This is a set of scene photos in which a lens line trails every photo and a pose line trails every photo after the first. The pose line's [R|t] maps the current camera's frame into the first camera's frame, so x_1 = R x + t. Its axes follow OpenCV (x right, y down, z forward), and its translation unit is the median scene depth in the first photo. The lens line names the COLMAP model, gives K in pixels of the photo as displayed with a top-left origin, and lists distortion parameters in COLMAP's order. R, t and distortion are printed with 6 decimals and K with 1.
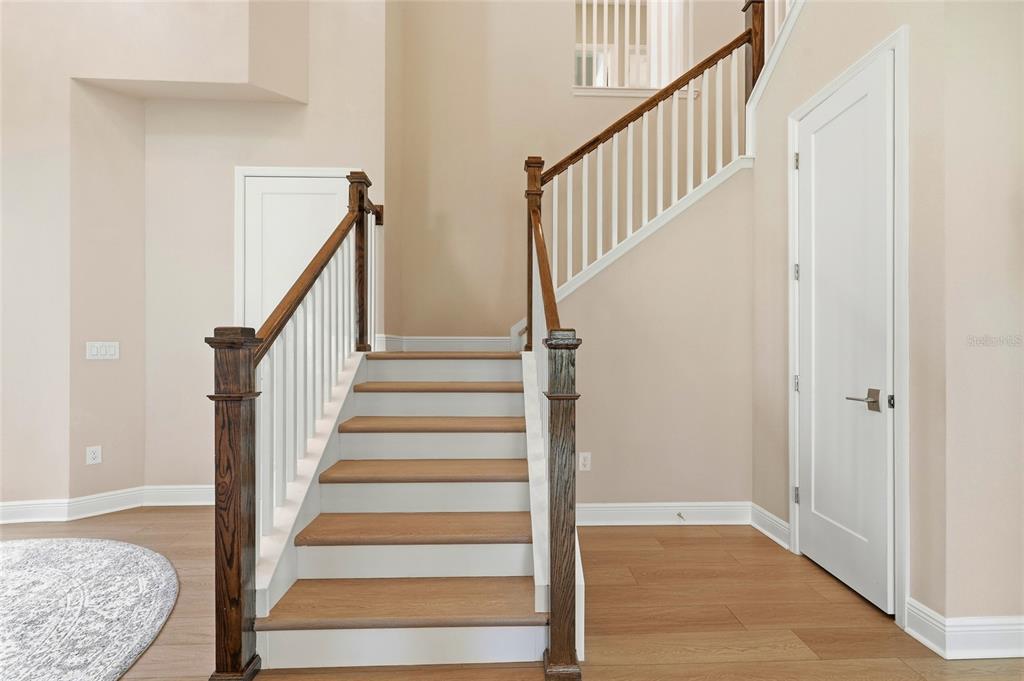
lens RADIAL K [[449.4, 0, 512.0], [0, 449.4, 340.5], [0, 0, 1]] dist [0.000061, 0.000012]
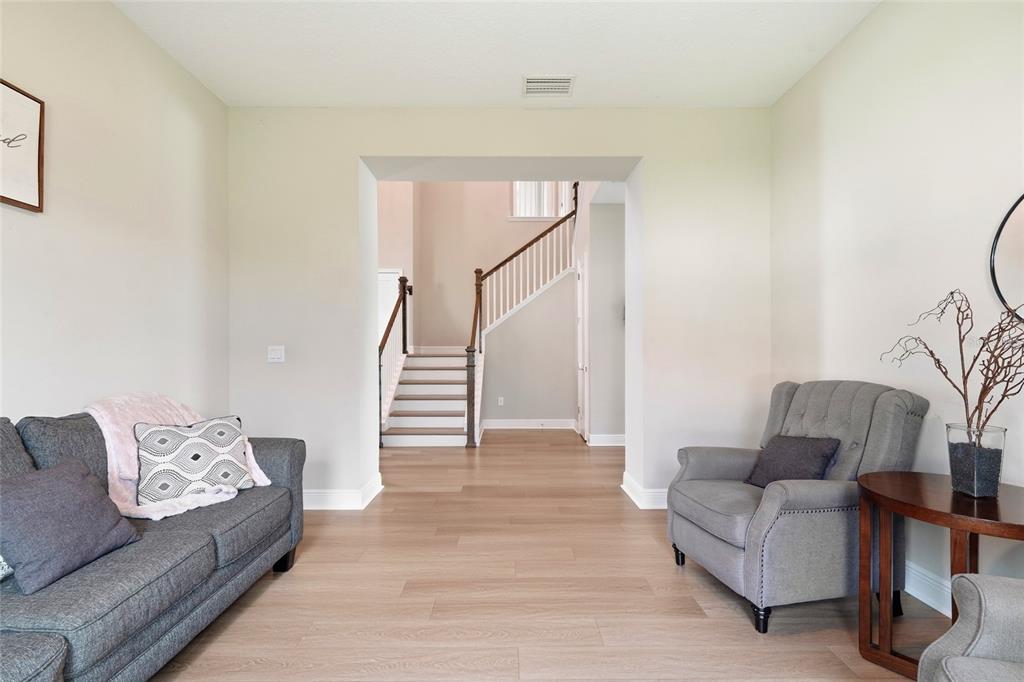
lens RADIAL K [[449.4, 0, 512.0], [0, 449.4, 341.0], [0, 0, 1]] dist [0.000061, 0.000012]
pose [[0.999548, -0.004155, -0.029789, 0.284570], [0.004162, 0.999991, 0.000161, -0.039242], [0.029788, -0.000285, 0.999556, -1.278037]]
